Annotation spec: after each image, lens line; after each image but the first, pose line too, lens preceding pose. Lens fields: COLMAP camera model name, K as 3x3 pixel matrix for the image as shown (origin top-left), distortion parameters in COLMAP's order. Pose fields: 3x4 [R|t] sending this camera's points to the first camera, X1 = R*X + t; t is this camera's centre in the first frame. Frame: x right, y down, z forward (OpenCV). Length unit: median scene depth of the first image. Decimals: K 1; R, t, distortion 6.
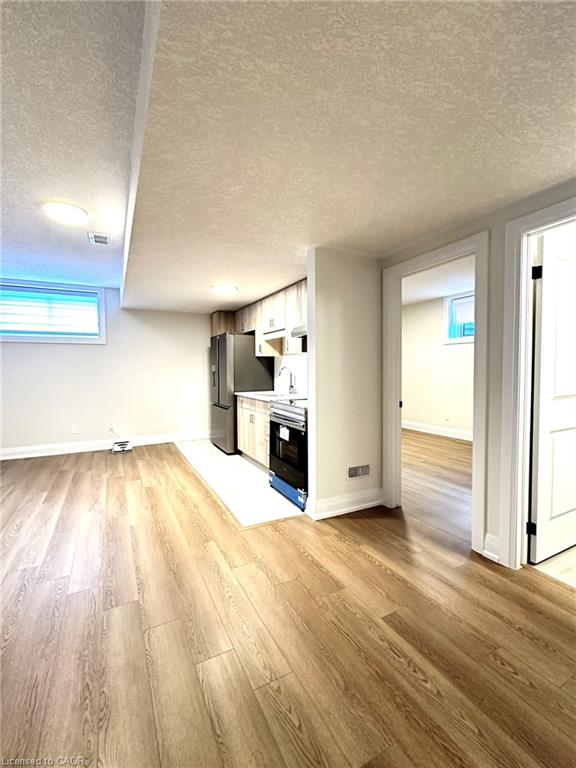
lens RADIAL K [[338.1, 0, 287.3], [0, 338.1, 383.7], [0, 0, 1]] dist [-0.001150, 0.000157]
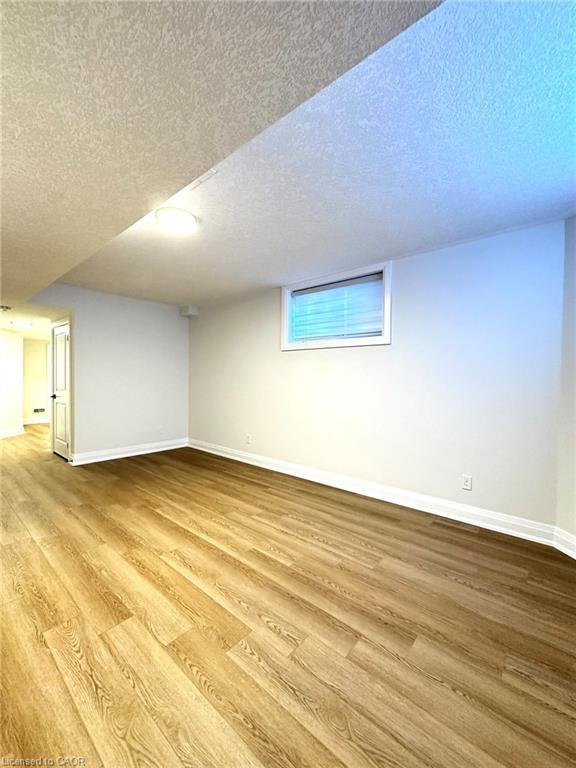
lens RADIAL K [[313.6, 0, 288.0], [0, 313.6, 384.0], [0, 0, 1]] dist [-0.005685, 0.000614]
pose [[-0.927947, 0.002688, -0.372701, -0.402501], [-0.024094, 0.997450, 0.067185, -0.066031], [0.371931, 0.071324, -0.925516, 1.297113]]
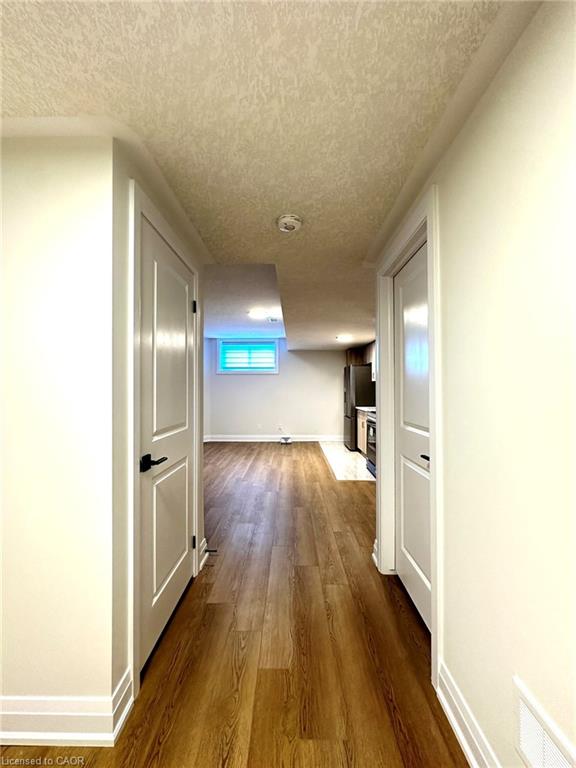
lens RADIAL K [[338.1, 0, 287.3], [0, 338.1, 383.7], [0, 0, 1]] dist [-0.001150, 0.000157]
pose [[0.880335, -0.001083, -0.474352, 0.311837], [-0.028469, 0.998074, -0.055114, 0.017005], [0.473498, 0.062023, 0.878609, -0.458546]]
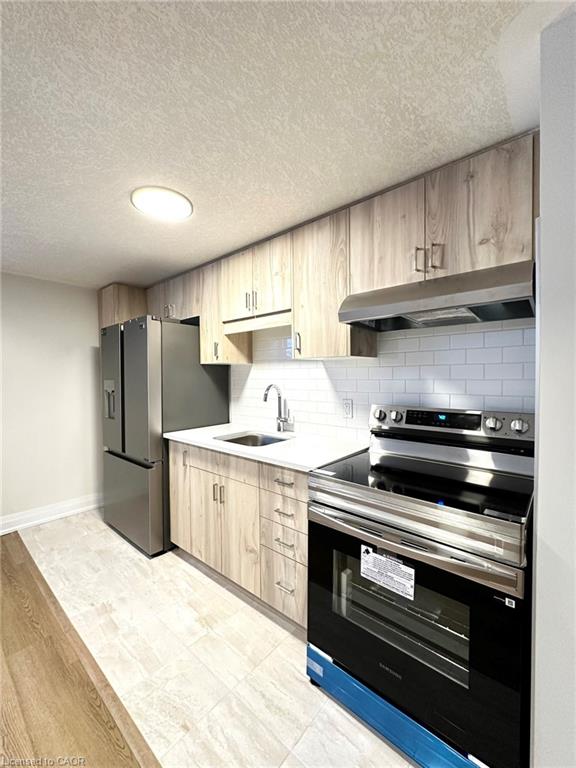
lens RADIAL K [[313.6, 0, 288.0], [0, 313.6, 384.0], [0, 0, 1]] dist [-0.005685, 0.000614]
pose [[0.926713, -0.010585, 0.375620, -0.186492], [0.019370, 0.999620, -0.019620, -0.042956], [-0.375270, 0.025458, 0.926566, 0.570519]]
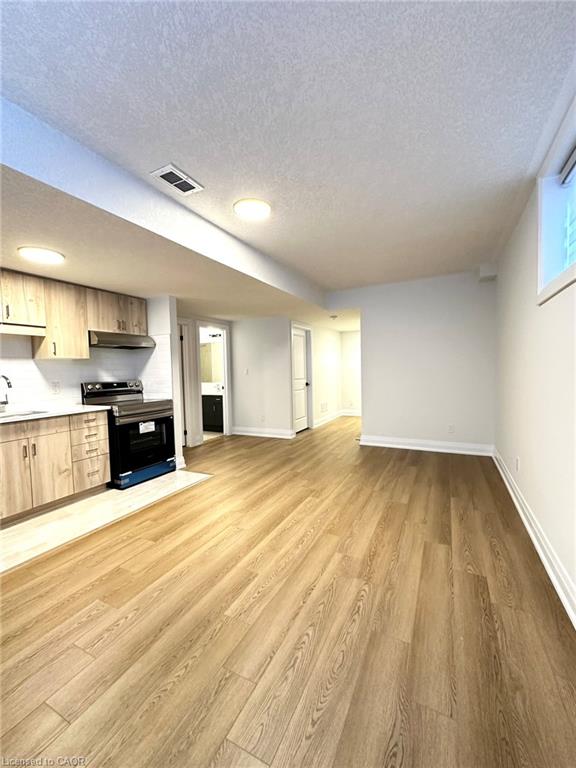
lens RADIAL K [[313.6, 0, 288.0], [0, 313.6, 384.0], [0, 0, 1]] dist [-0.005685, 0.000614]
pose [[-0.585070, -0.014703, 0.810850, -0.955628], [0.068126, 0.995411, 0.067206, -0.037292], [-0.808116, 0.094561, -0.581383, 0.975196]]
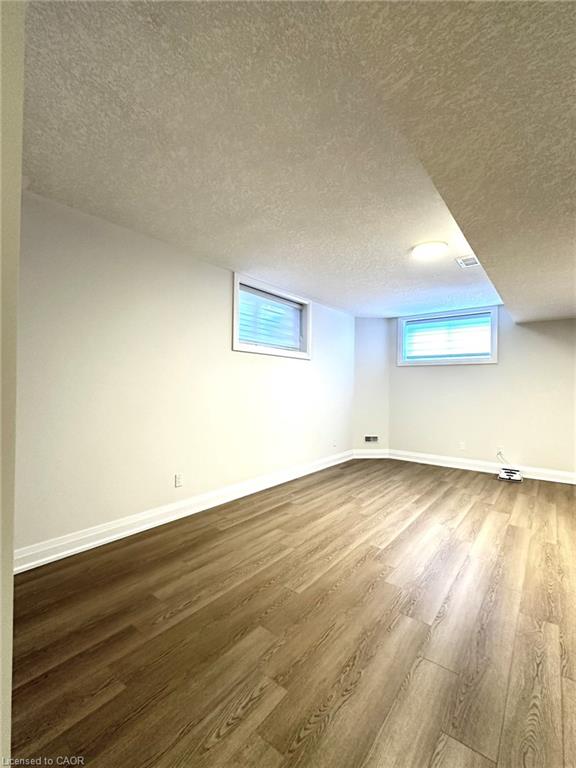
lens RADIAL K [[338.1, 0, 287.3], [0, 338.1, 383.7], [0, 0, 1]] dist [-0.001150, 0.000157]
pose [[0.411164, 0.003241, -0.911555, 0.121084], [-0.058875, 0.998000, -0.023008, -0.002531], [0.909658, 0.063127, 0.410533, 0.082422]]
